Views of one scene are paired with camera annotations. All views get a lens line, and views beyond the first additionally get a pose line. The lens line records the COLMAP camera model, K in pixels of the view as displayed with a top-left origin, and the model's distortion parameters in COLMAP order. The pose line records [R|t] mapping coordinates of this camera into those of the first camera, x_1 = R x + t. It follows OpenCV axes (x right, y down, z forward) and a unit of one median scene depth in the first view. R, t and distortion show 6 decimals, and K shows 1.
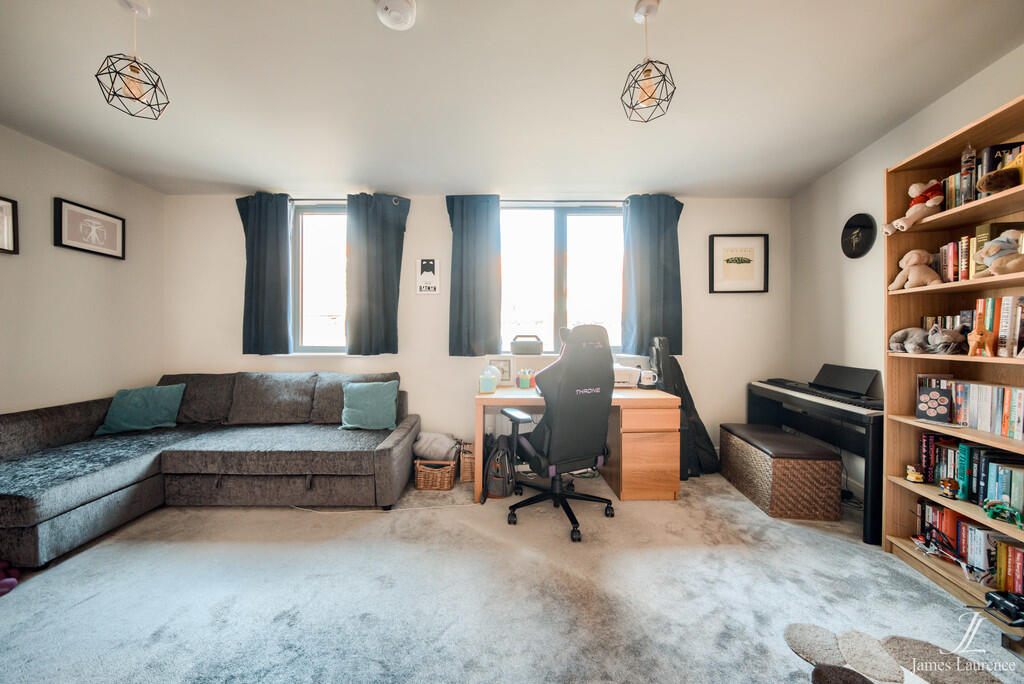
lens RADIAL K [[351.0, 0, 508.9], [0, 351.0, 338.1], [0, 0, 1]] dist [-0.008289, -0.000384]
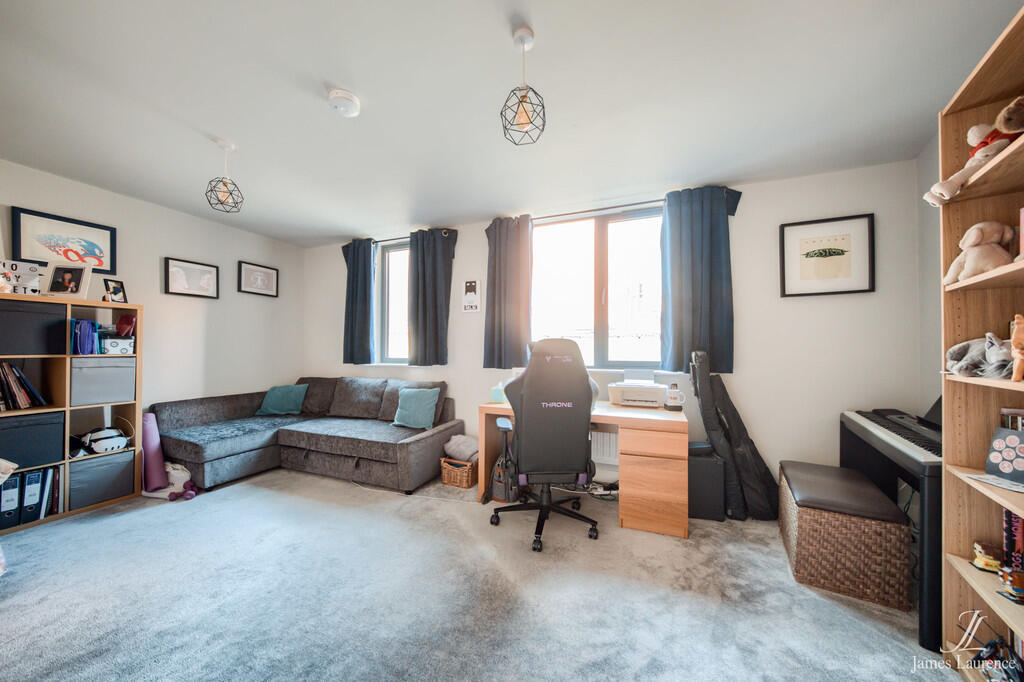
lens RADIAL K [[360.5, 0, 509.1], [0, 360.5, 348.2], [0, 0, 1]] dist [-0.007791, 0.001511]
pose [[0.917747, -0.000030, -0.397166, 0.441631], [-0.004411, 0.999938, -0.010268, -0.000052], [0.397141, 0.011175, 0.917689, -0.001159]]
